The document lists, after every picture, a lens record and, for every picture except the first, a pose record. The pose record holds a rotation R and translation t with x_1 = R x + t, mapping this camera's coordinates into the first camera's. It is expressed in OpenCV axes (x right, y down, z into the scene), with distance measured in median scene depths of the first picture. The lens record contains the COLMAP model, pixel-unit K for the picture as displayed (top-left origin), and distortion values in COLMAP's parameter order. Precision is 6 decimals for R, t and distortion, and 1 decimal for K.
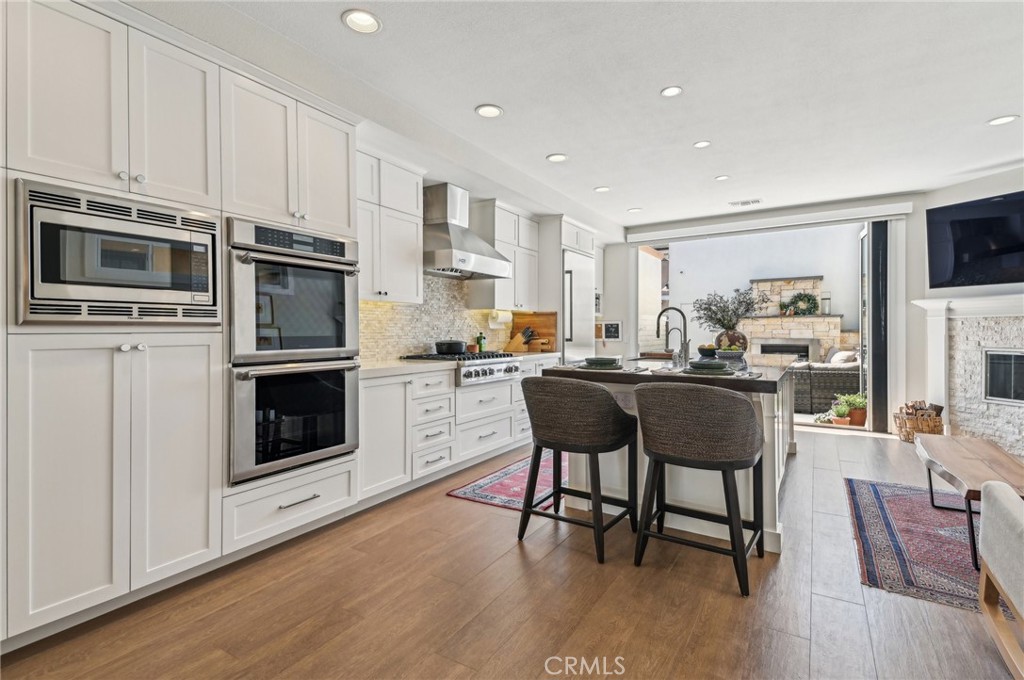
lens RADIAL K [[479.9, 0, 487.3], [0, 479.9, 335.0], [0, 0, 1]] dist [-0.003374, -0.002855]
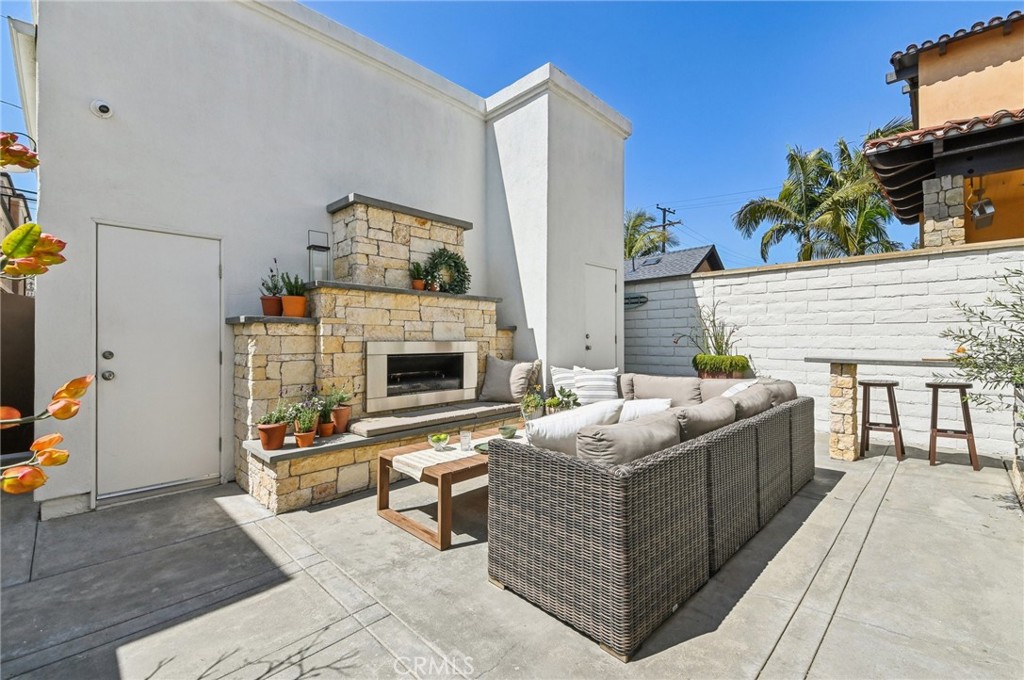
lens RADIAL K [[434.5, 0, 514.8], [0, 434.5, 338.3], [0, 0, 1]] dist [0.001795, -0.000305]
pose [[0.160441, 0.004748, 0.987034, 0.419470], [0.008589, 0.999944, -0.006206, 0.015143], [-0.987008, 0.009474, 0.160391, 1.603918]]
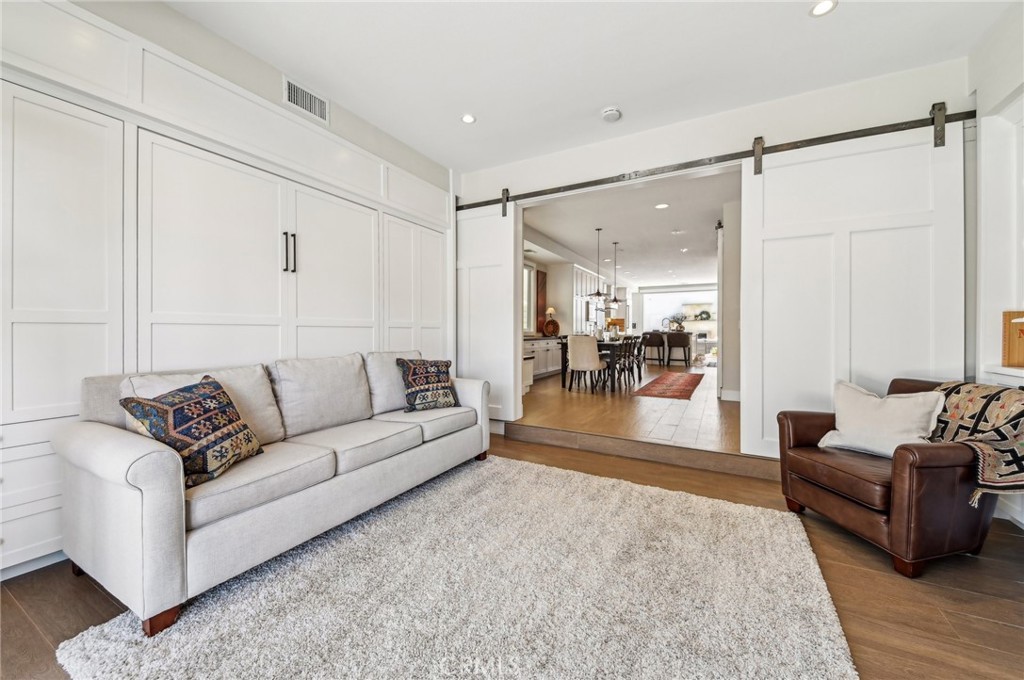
lens RADIAL K [[389.0, 0, 512.4], [0, 389.0, 336.7], [0, 0, 1]] dist [-0.000222, -0.000047]
pose [[0.994556, -0.010032, 0.103724, -0.806998], [0.010529, 0.999936, -0.004248, 0.062860], [-0.103675, 0.005317, 0.994597, -1.359708]]
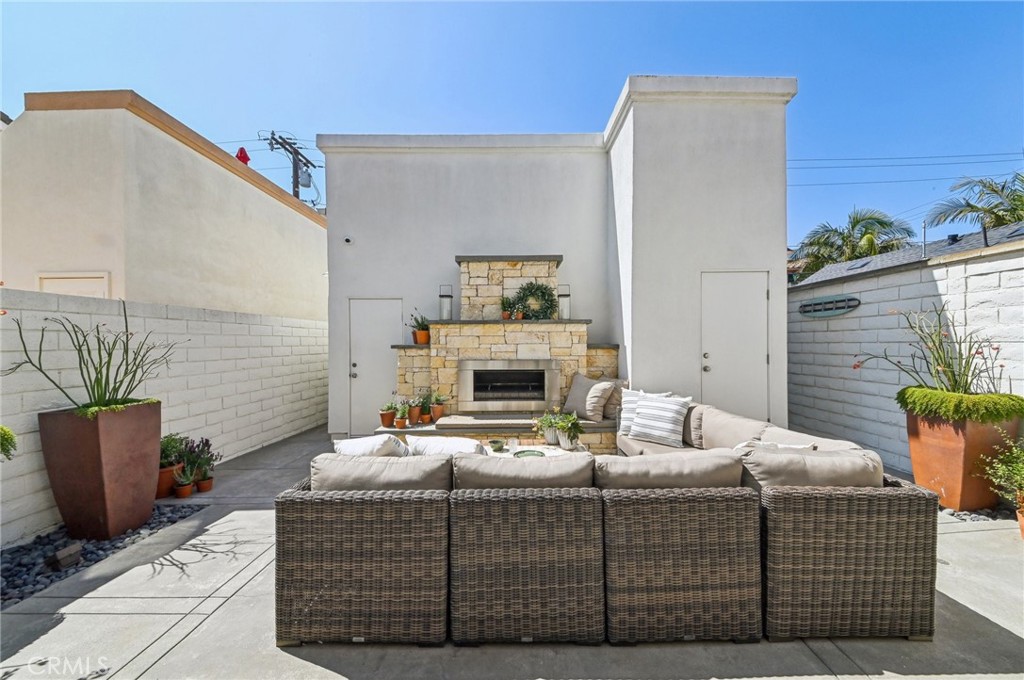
lens RADIAL K [[363.1, 0, 522.1], [0, 363.1, 342.8], [0, 0, 1]] dist [-0.000733, -0.000252]
pose [[0.816827, -0.003897, 0.576870, 0.719613], [0.008042, 0.999957, -0.004631, -0.020875], [-0.576827, 0.008422, 0.816823, 1.196130]]
